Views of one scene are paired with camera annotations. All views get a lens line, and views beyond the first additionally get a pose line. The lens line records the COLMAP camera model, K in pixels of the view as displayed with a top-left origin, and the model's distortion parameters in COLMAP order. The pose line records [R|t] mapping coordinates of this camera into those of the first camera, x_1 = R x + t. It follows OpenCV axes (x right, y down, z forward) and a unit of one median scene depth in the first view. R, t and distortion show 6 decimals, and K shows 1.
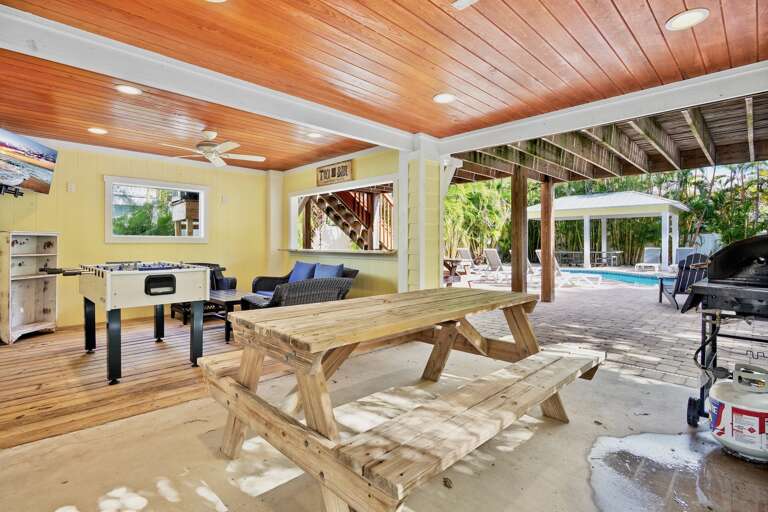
lens RADIAL K [[358.6, 0, 387.7], [0, 358.6, 254.2], [0, 0, 1]] dist [-0.001799, -0.000257]
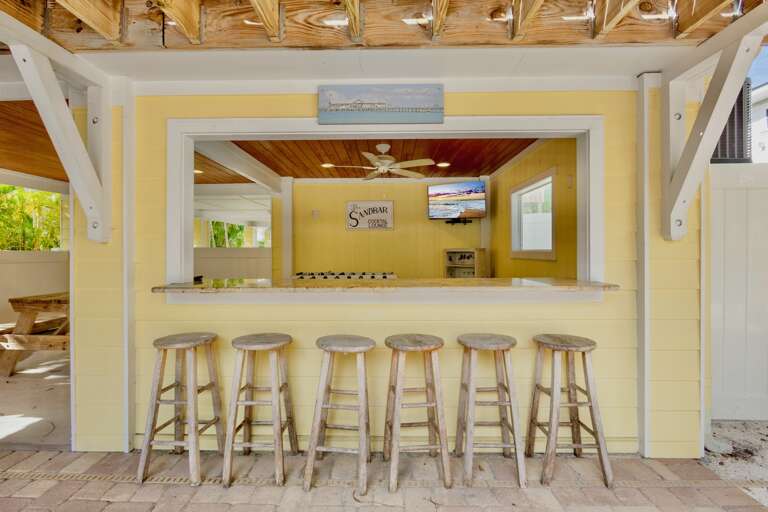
lens RADIAL K [[375.6, 0, 379.8], [0, 375.6, 248.5], [0, 0, 1]] dist [-0.005773, -0.001277]
pose [[-0.703207, -0.001739, -0.710983, 0.271258], [-0.018424, 0.999706, 0.015778, -0.084199], [0.710746, 0.024194, -0.703033, 1.852142]]
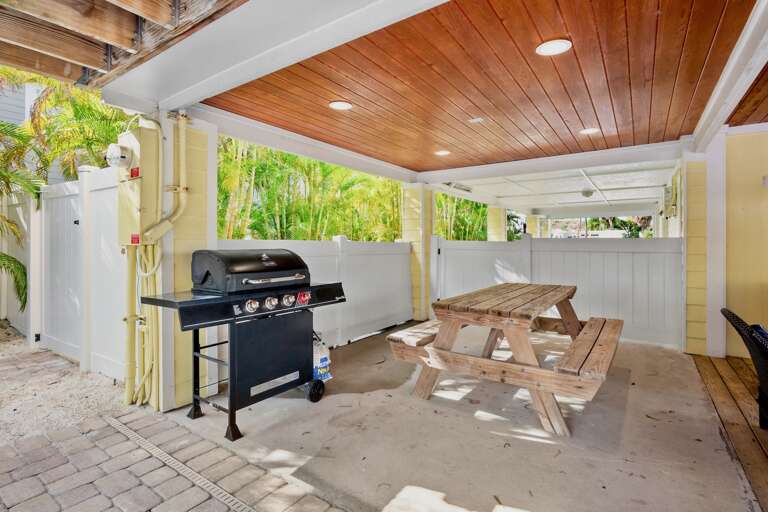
lens RADIAL K [[375.6, 0, 379.8], [0, 375.6, 248.5], [0, 0, 1]] dist [-0.005773, -0.001277]
pose [[-0.980163, 0.001091, -0.198189, 0.493433], [-0.007475, 0.999070, 0.042465, -0.062461], [0.198051, 0.043104, -0.979243, 1.256163]]
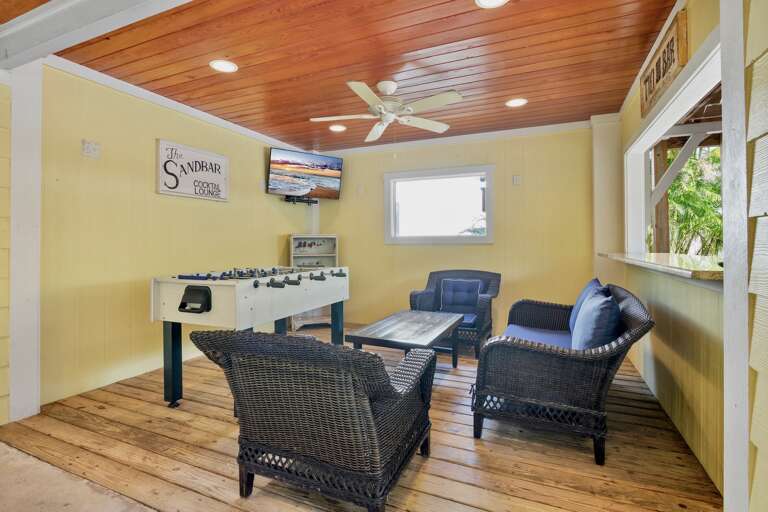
lens RADIAL K [[377.1, 0, 376.3], [0, 377.1, 240.7], [0, 0, 1]] dist [-0.005540, -0.001013]
pose [[0.379195, -0.009531, -0.925268, 0.191380], [-0.024654, 0.999488, -0.020399, -0.024136], [0.924988, 0.030546, 0.378766, 0.752152]]
